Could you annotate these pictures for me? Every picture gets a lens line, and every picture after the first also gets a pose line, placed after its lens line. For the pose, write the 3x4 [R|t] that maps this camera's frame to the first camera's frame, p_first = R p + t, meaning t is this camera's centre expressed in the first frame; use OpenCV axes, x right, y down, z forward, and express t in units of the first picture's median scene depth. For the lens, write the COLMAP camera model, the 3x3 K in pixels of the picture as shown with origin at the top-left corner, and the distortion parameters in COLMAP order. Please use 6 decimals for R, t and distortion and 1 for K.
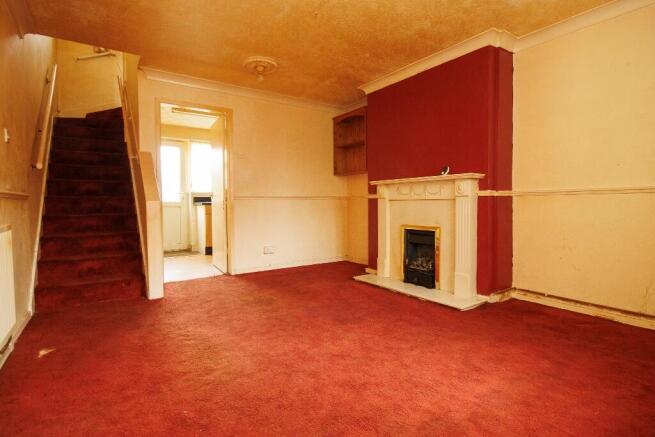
lens RADIAL K [[330.4, 0, 330.0], [0, 330.4, 216.7], [0, 0, 1]] dist [-0.009796, -0.001168]
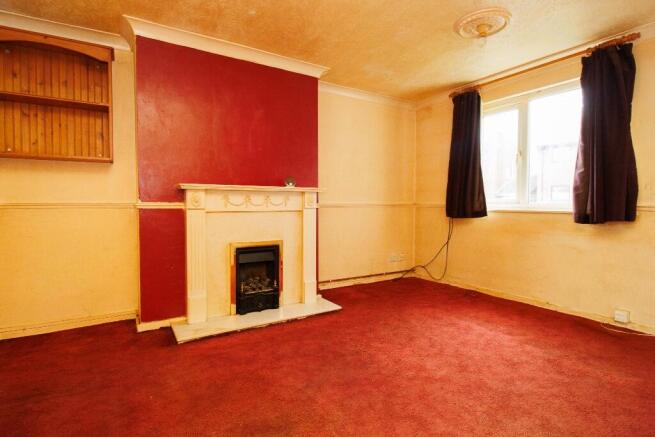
lens RADIAL K [[330.4, 0, 330.0], [0, 330.4, 216.7], [0, 0, 1]] dist [-0.009796, -0.001168]
pose [[0.056221, -0.032117, 0.997902, -0.708915], [0.039313, 0.998779, 0.029930, -0.068893], [-0.997644, 0.037548, 0.057415, 0.939174]]
